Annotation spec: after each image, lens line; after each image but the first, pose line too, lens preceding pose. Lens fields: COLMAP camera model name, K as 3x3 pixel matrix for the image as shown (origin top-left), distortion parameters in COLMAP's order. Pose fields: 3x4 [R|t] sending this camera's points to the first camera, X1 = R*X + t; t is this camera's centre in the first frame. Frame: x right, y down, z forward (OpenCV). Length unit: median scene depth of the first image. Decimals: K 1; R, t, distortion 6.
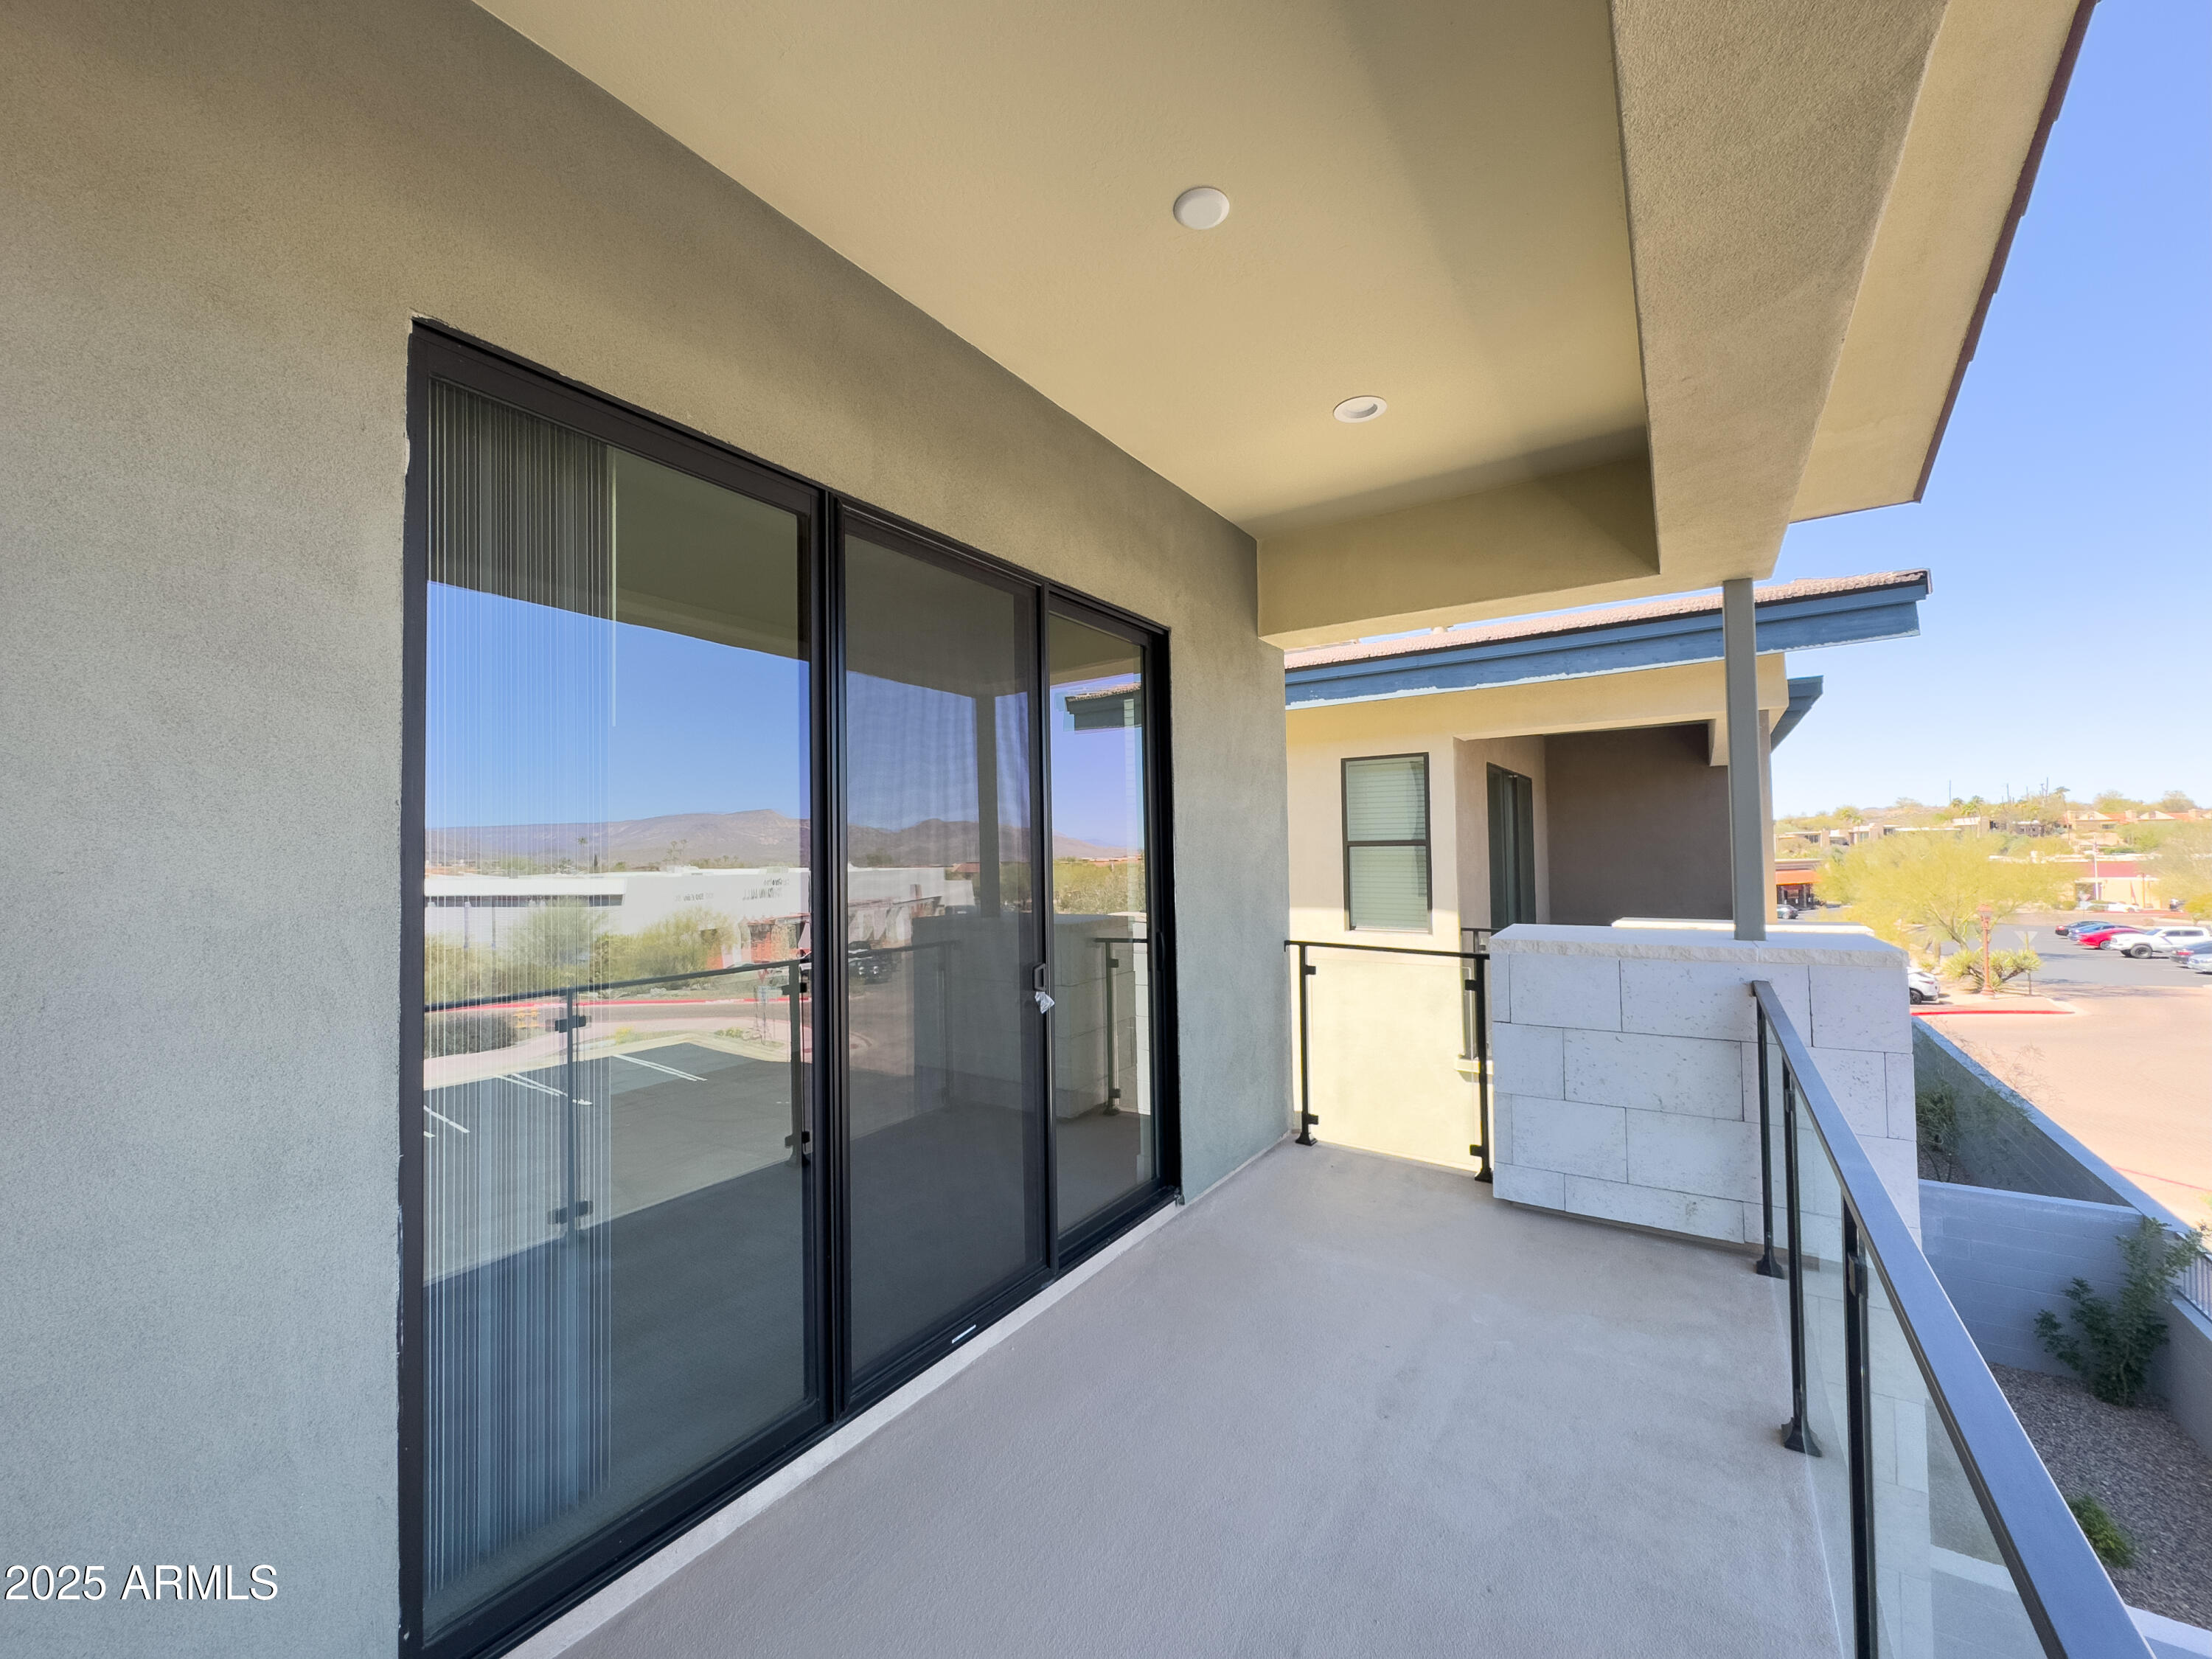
lens RADIAL K [[879.7, 0, 1100.0], [0, 879.7, 834.1], [0, 0, 1]] dist [0.000116, -0.000035]
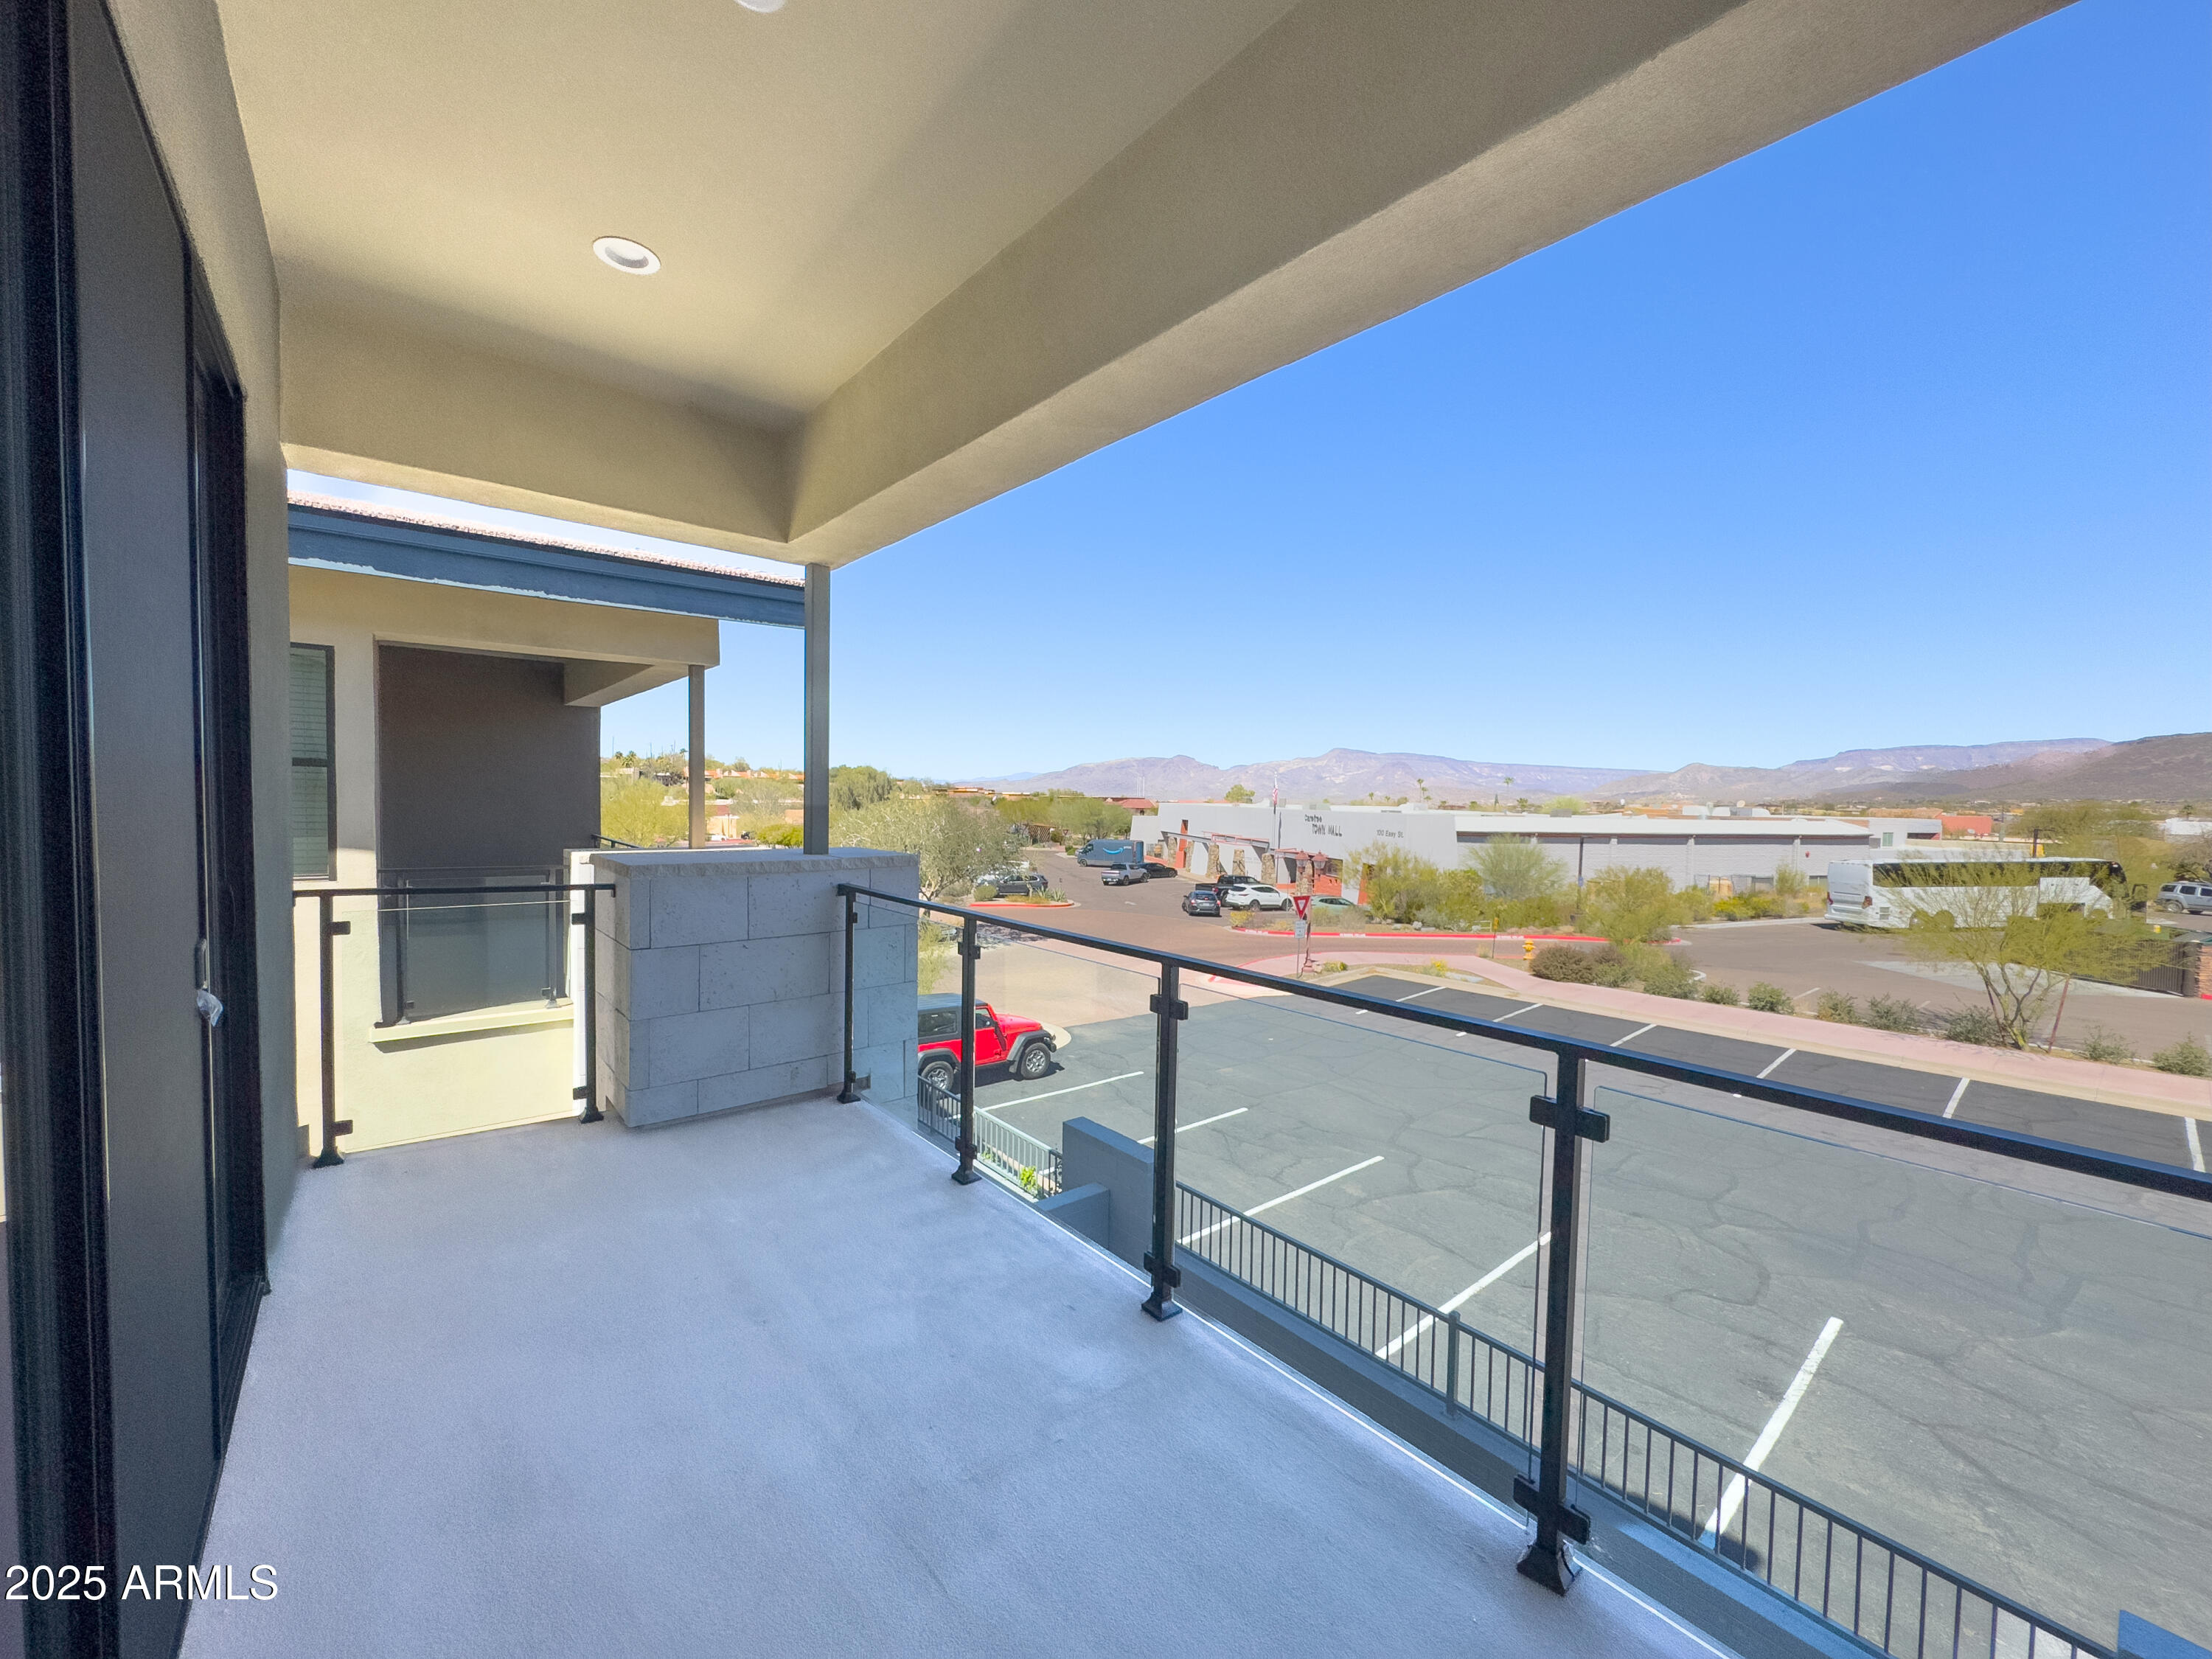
lens RADIAL K [[879.7, 0, 1100.0], [0, 879.7, 834.1], [0, 0, 1]] dist [0.000116, -0.000035]
pose [[0.288127, -0.018825, 0.957407, -0.278502], [-0.047159, 0.998315, 0.033821, 0.022316], [-0.956430, -0.054895, 0.286754, 0.191356]]
